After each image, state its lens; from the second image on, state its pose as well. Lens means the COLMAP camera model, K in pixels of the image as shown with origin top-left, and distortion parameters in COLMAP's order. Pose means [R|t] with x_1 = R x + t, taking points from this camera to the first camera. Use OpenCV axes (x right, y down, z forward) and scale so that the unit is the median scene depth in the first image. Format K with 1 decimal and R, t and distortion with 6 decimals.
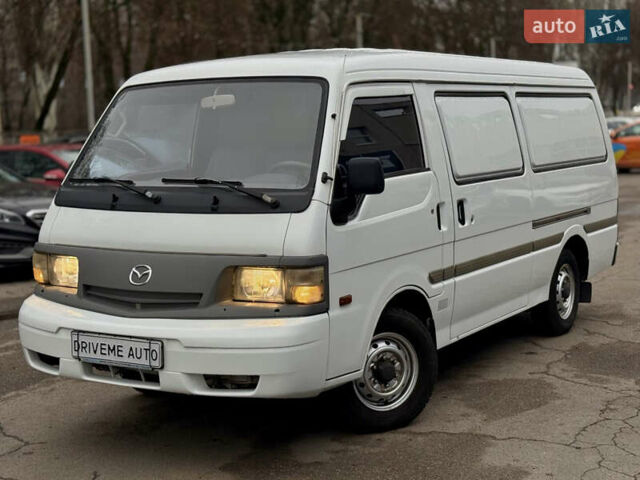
lens RADIAL K [[1059.7, 0, 320.7], [0, 1059.7, 297.3], [0, 0, 1]] dist [0.076676, 0.020488]
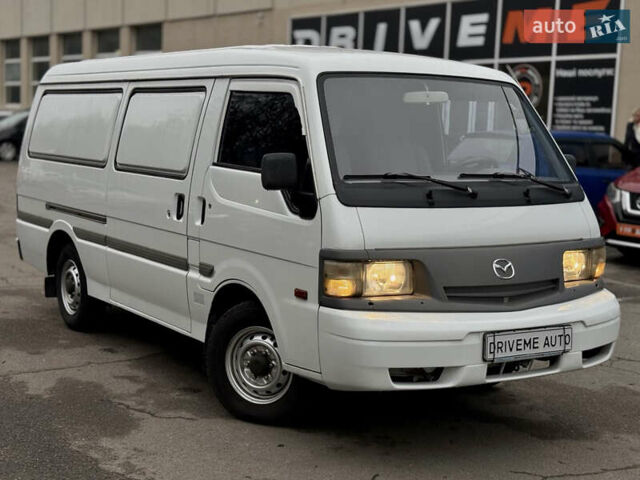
lens RADIAL K [[1059.7, 0, 320.7], [0, 1059.7, 297.3], [0, 0, 1]] dist [0.076676, 0.020488]
pose [[0.436302, -0.109795, 0.893077, -1.151053], [0.103554, 0.992060, 0.071374, -0.084548], [-0.893822, 0.061341, 0.444207, 0.707485]]
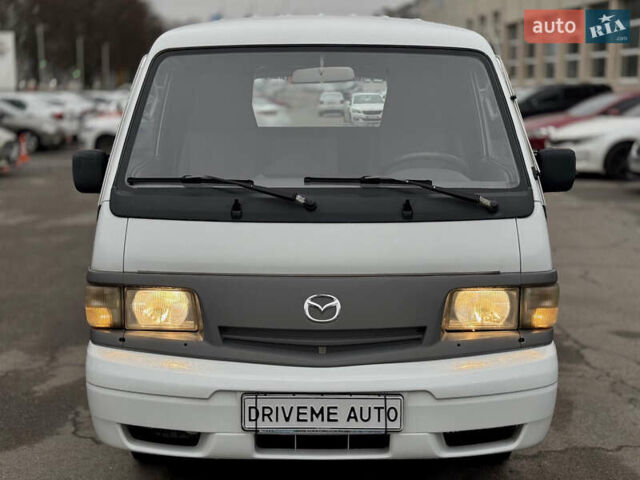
lens RADIAL K [[1059.7, 0, 320.7], [0, 1059.7, 297.3], [0, 0, 1]] dist [0.076676, 0.020488]
pose [[0.855739, -0.079076, 0.511329, -0.551151], [0.062028, 0.996804, 0.050347, -0.066362], [-0.513675, -0.011367, 0.857909, 0.359823]]
